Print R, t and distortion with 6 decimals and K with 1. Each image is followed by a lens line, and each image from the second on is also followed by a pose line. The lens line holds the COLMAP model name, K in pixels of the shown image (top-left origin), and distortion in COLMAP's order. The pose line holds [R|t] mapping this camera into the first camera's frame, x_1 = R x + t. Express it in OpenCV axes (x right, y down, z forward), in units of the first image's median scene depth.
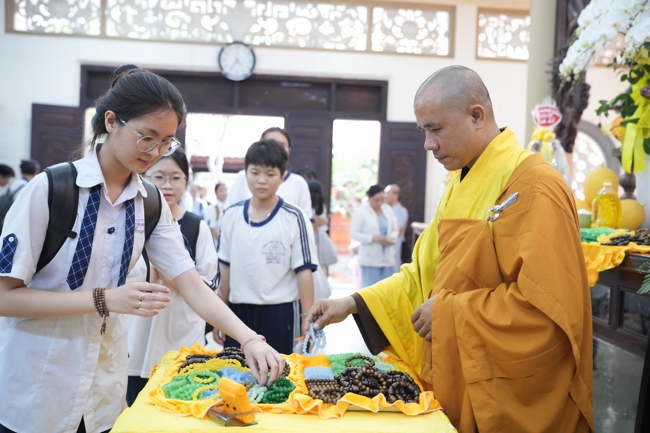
lens RADIAL K [[655.8, 0, 325.0], [0, 655.8, 216.5], [0, 0, 1]] dist [-0.052845, 0.172269]
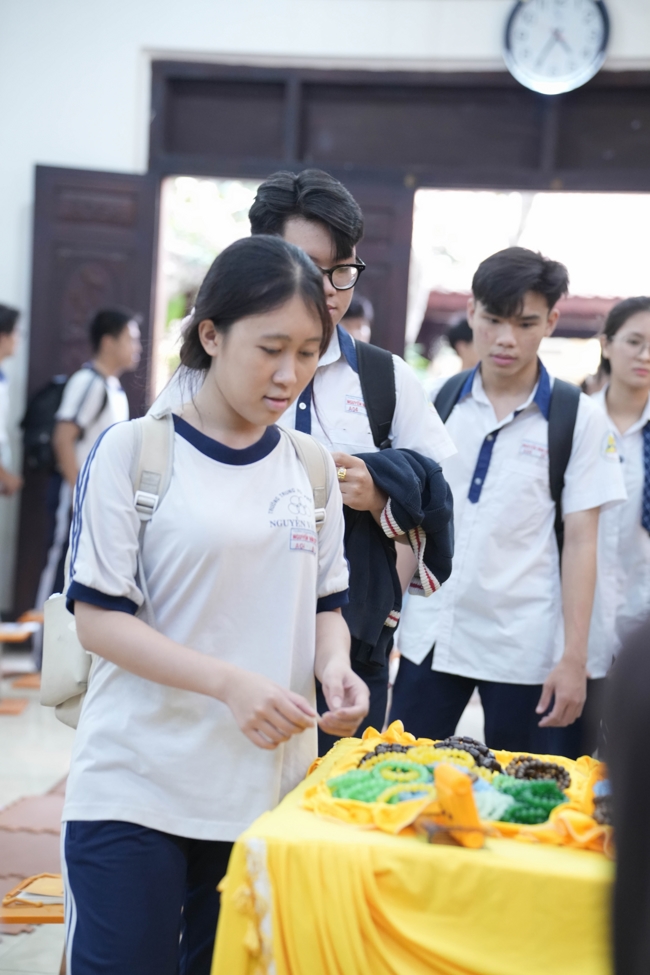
lens RADIAL K [[1921.7, 0, 325.0], [0, 1921.7, 487.5], [0, 0, 1]] dist [0.623502, 0.150196]
pose [[0.967003, 0.030958, -0.252876, 0.031367], [-0.027331, 0.999467, 0.017847, -0.003939], [0.253294, -0.010346, 0.967334, -0.117753]]
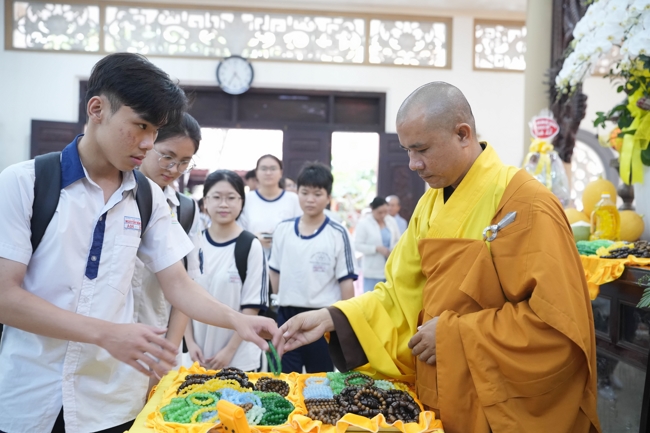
lens RADIAL K [[655.8, 0, 325.0], [0, 655.8, 216.5], [0, 0, 1]] dist [-0.052845, 0.172269]
pose [[0.999920, -0.012627, -0.000428, 0.000992], [0.012618, 0.999787, -0.016315, -0.002604], [0.000634, 0.016308, 0.999867, 0.000163]]
